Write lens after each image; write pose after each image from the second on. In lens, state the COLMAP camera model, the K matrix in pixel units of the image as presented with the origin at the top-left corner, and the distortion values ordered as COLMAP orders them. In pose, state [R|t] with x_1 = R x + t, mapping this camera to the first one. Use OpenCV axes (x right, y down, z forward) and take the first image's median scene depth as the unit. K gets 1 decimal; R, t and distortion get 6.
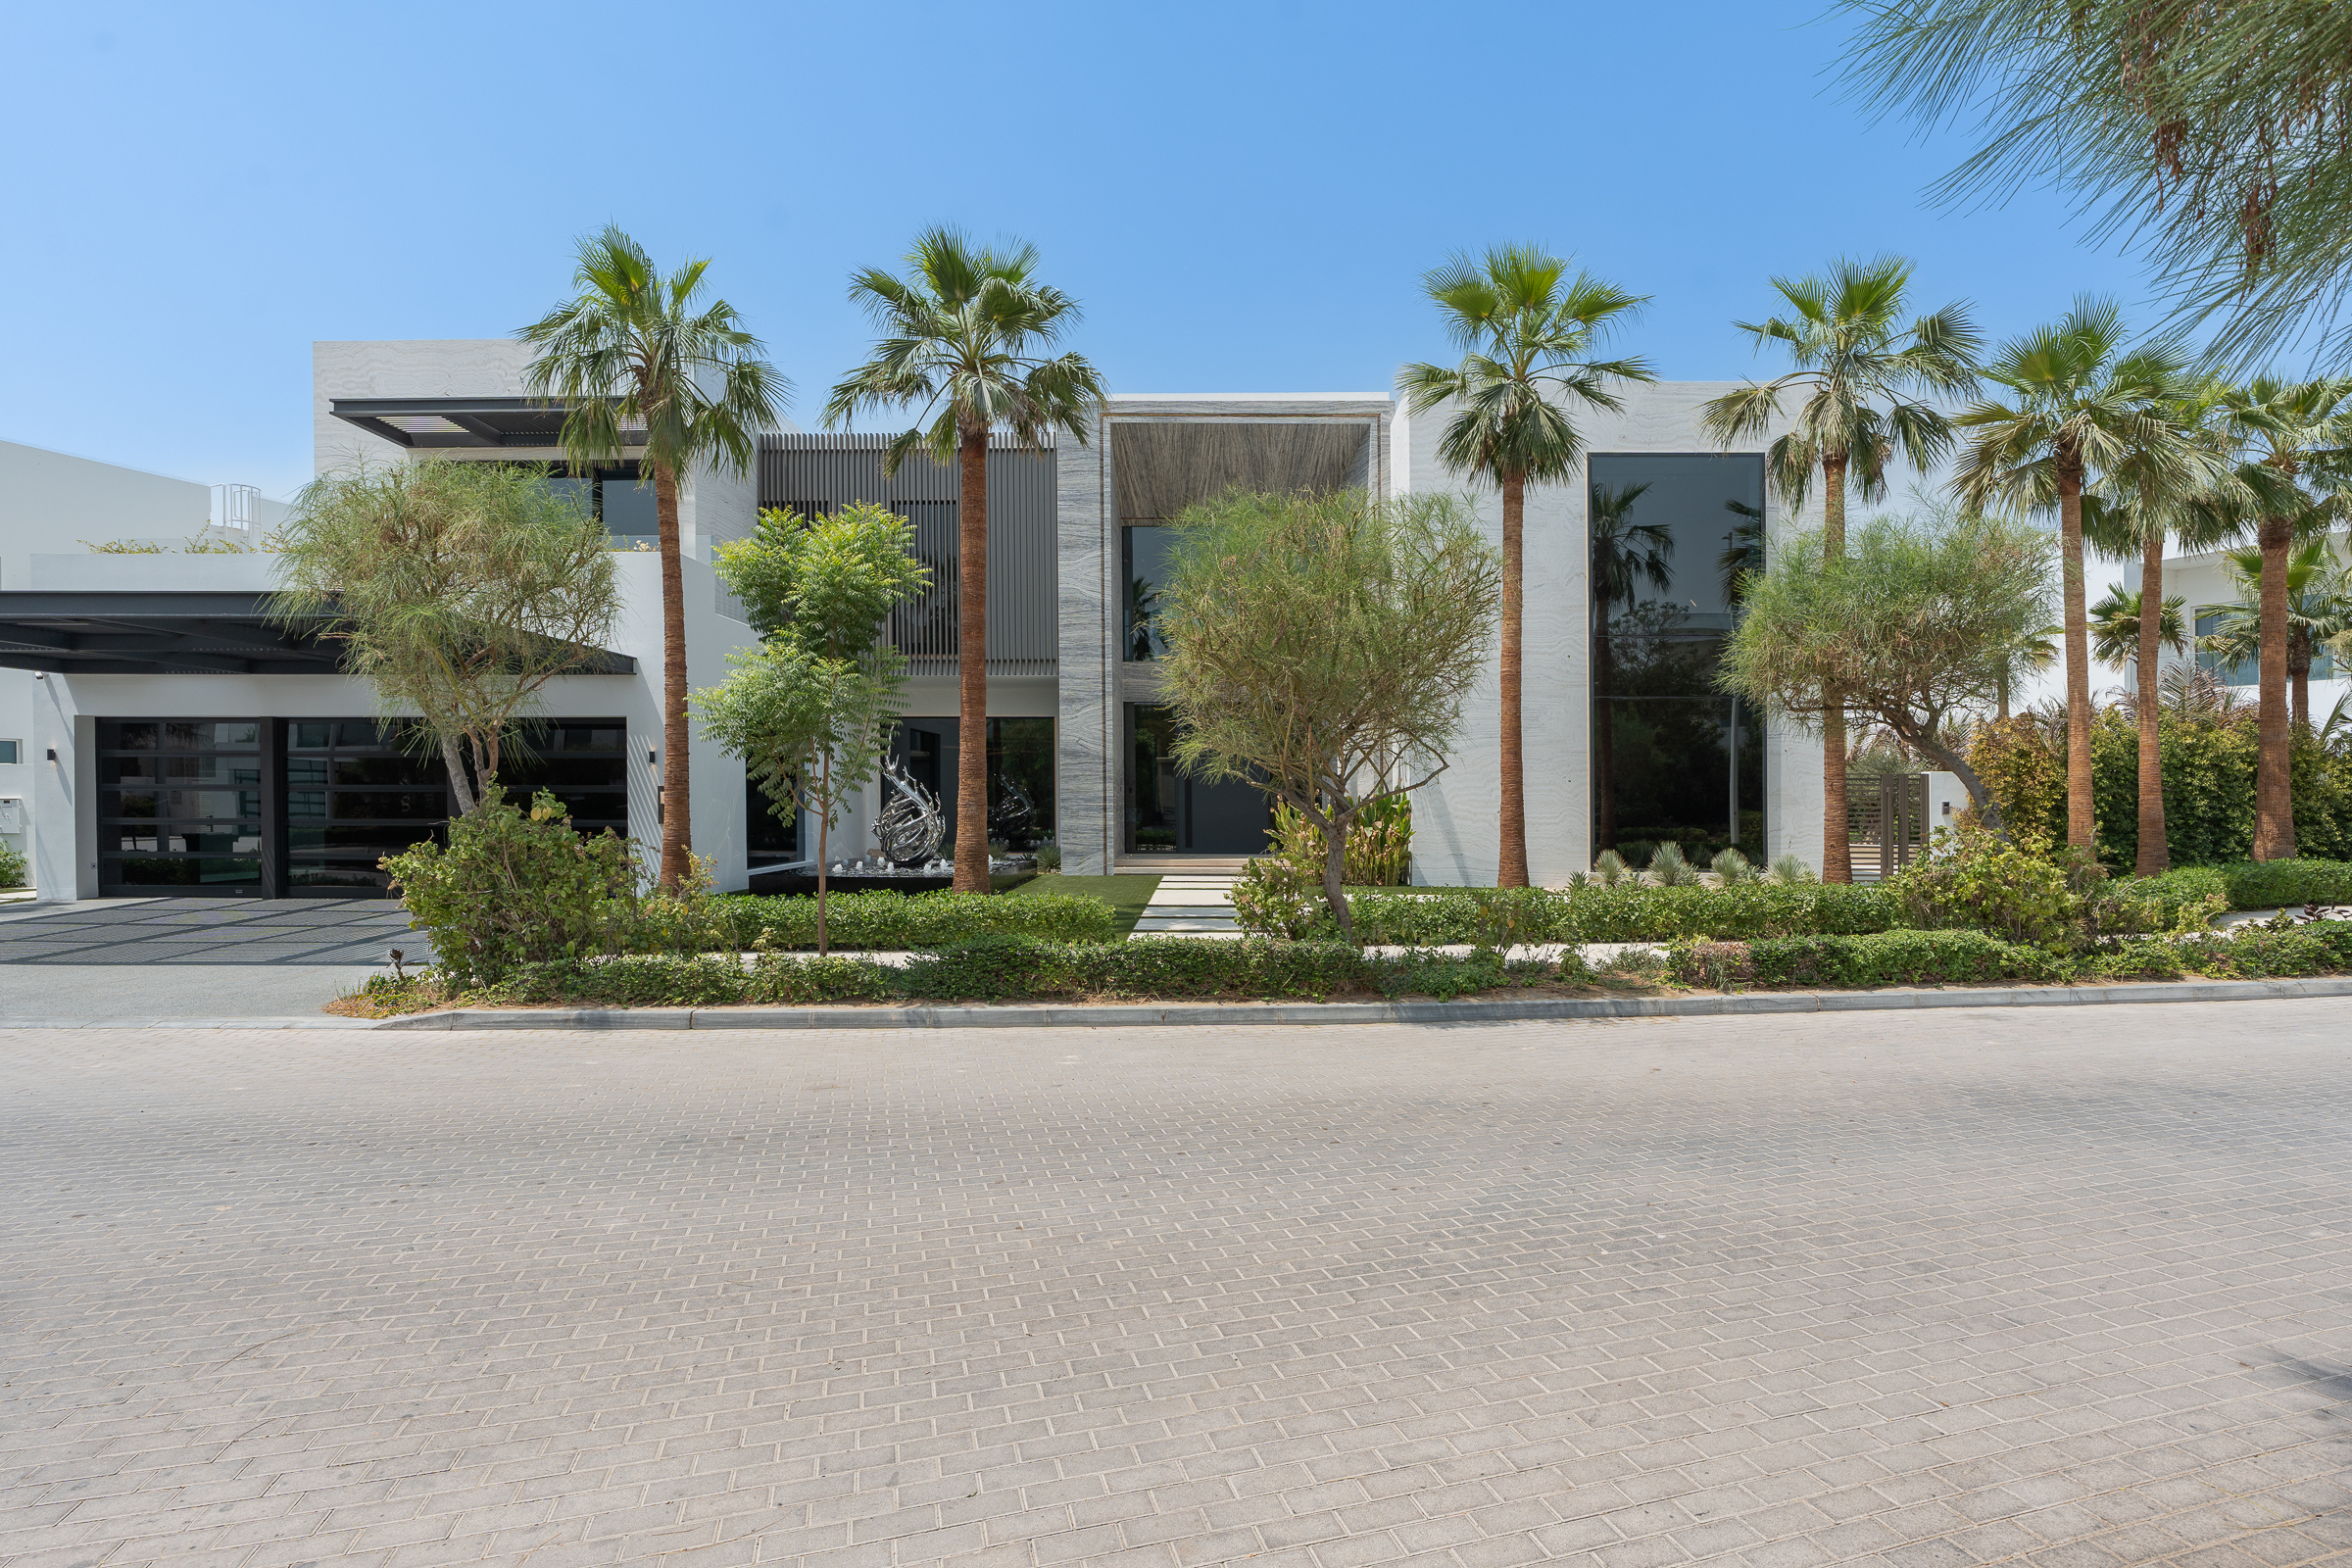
lens RADIAL K [[1073.3, 0, 1183.3], [0, 1073.3, 789.4], [0, 0, 1]] dist [0.007084, 0.000147]
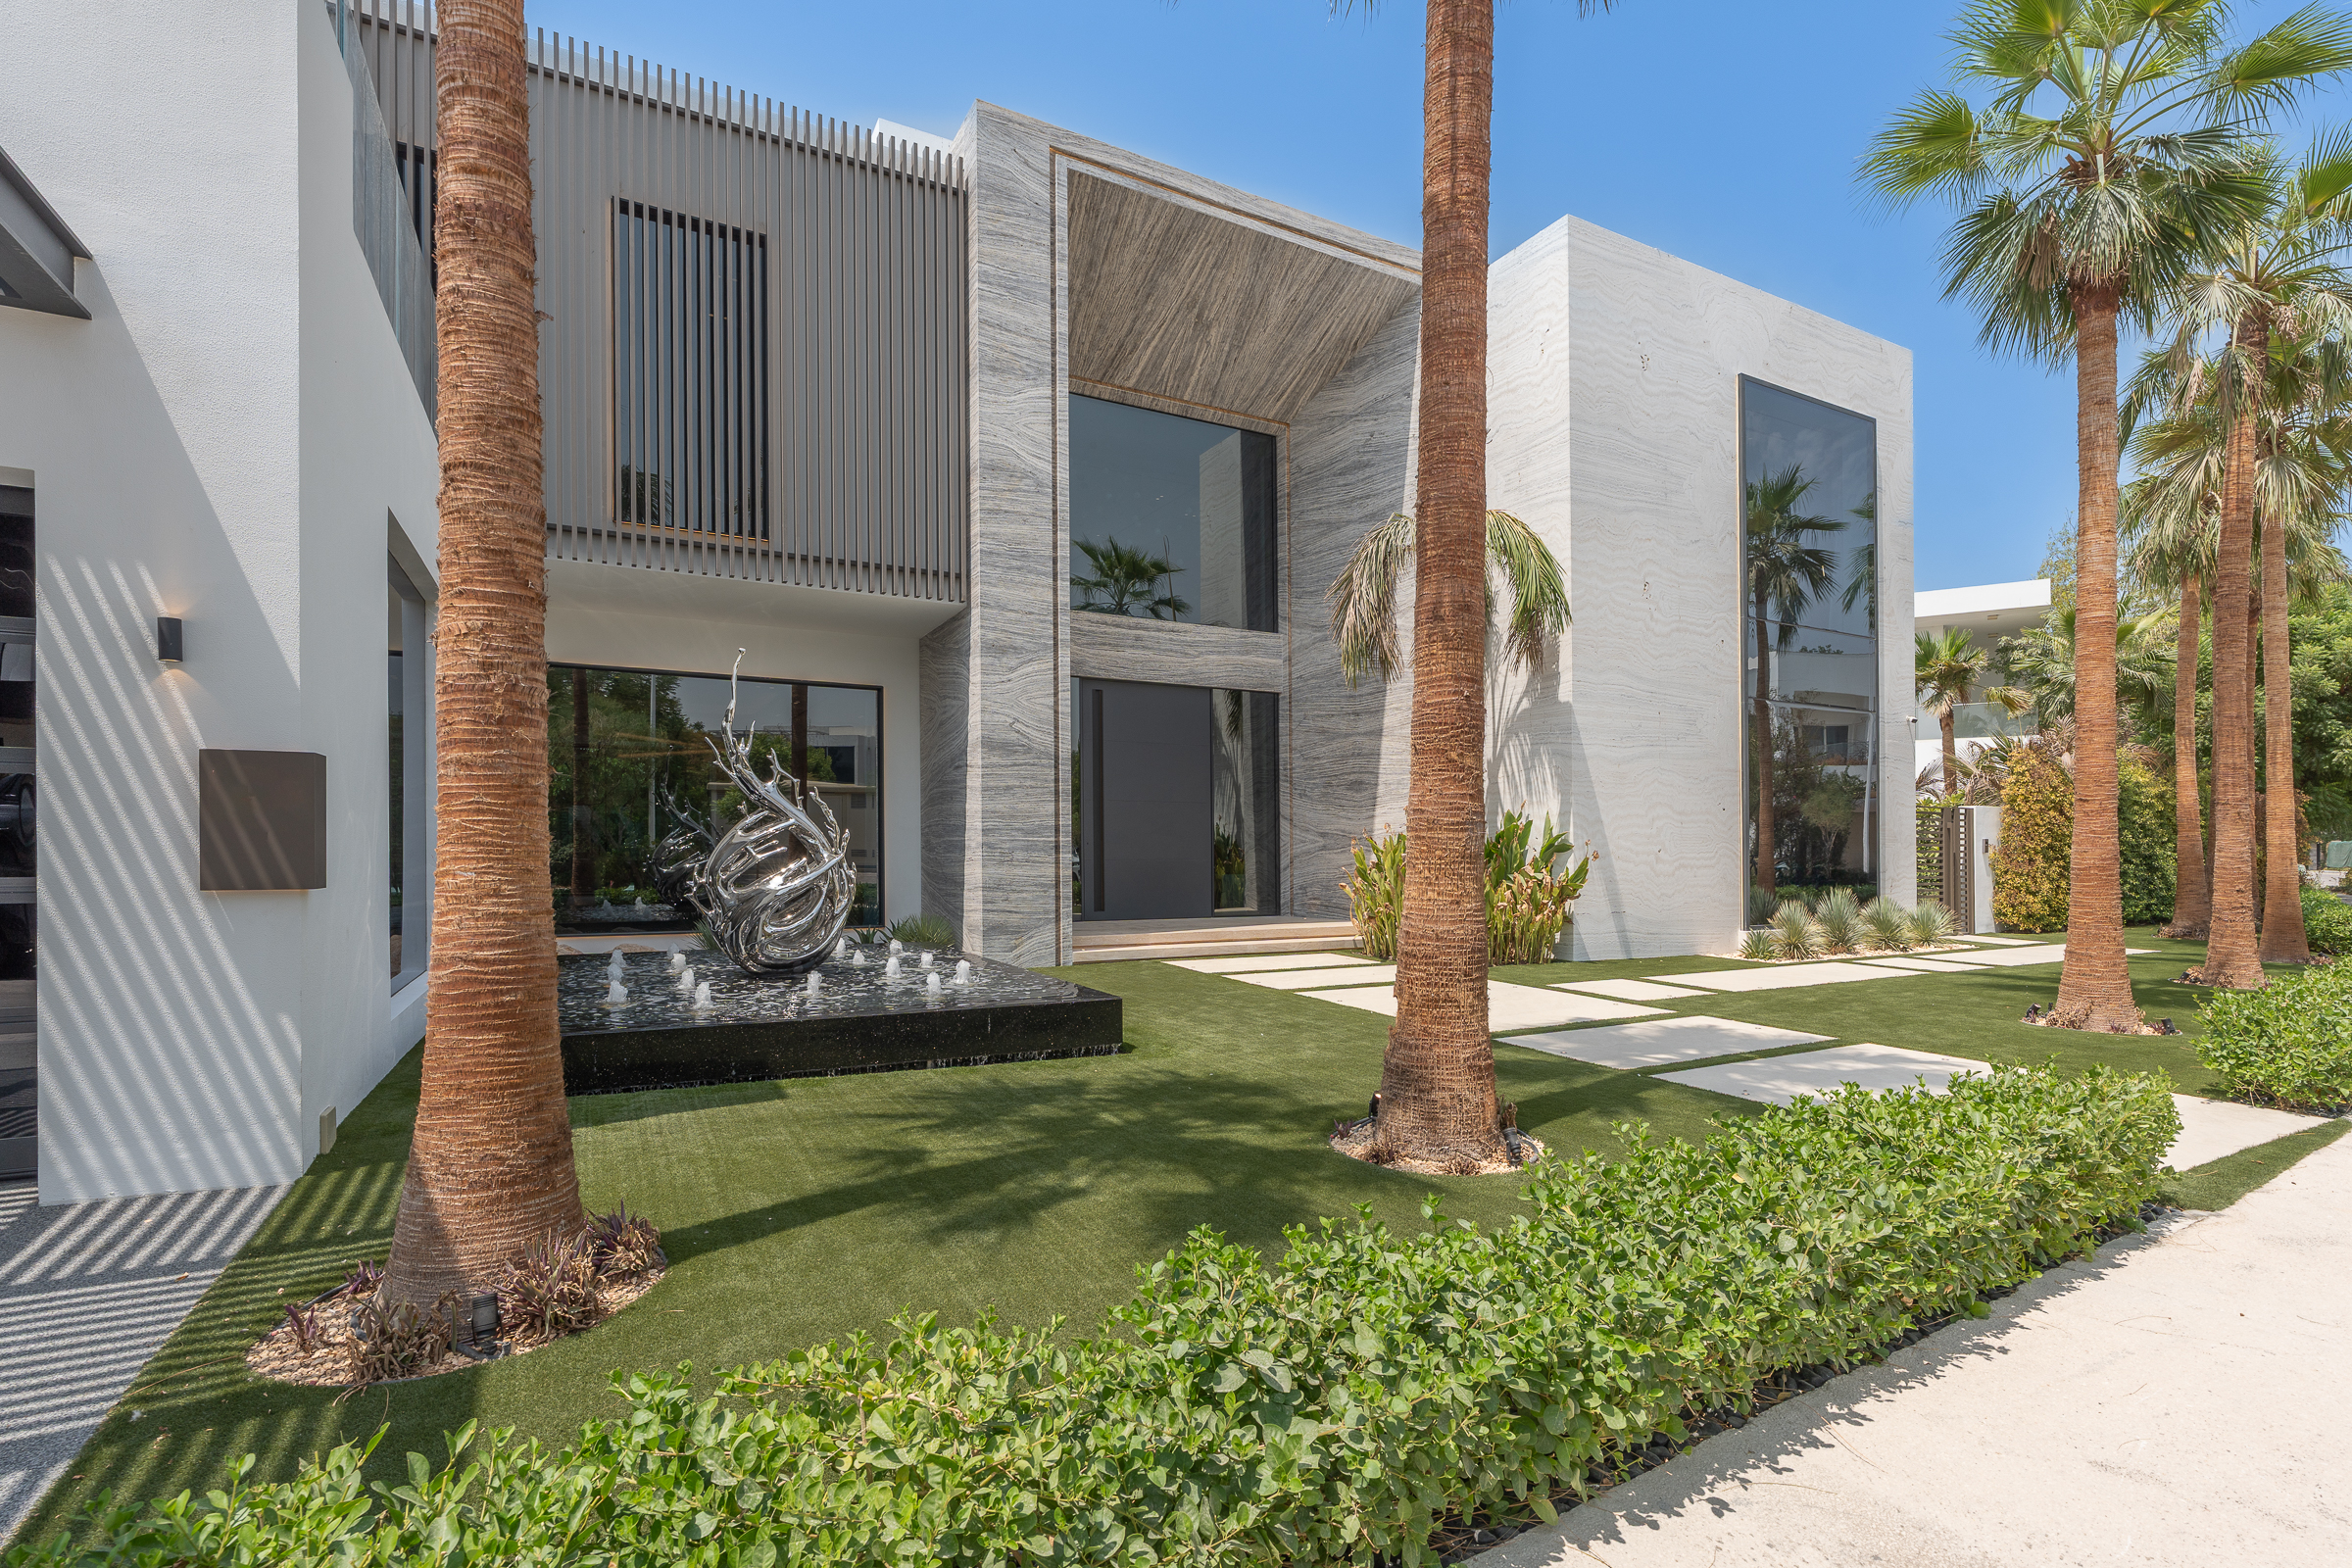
lens RADIAL K [[1073.3, 0, 1147.2], [0, 1073.3, 821.1], [0, 0, 1]] dist [0.007084, 0.000147]
pose [[0.869905, 0.011219, 0.493091, -0.308290], [-0.005585, 0.999901, -0.012898, 0.011456], [-0.493187, 0.008466, 0.869882, 0.487728]]
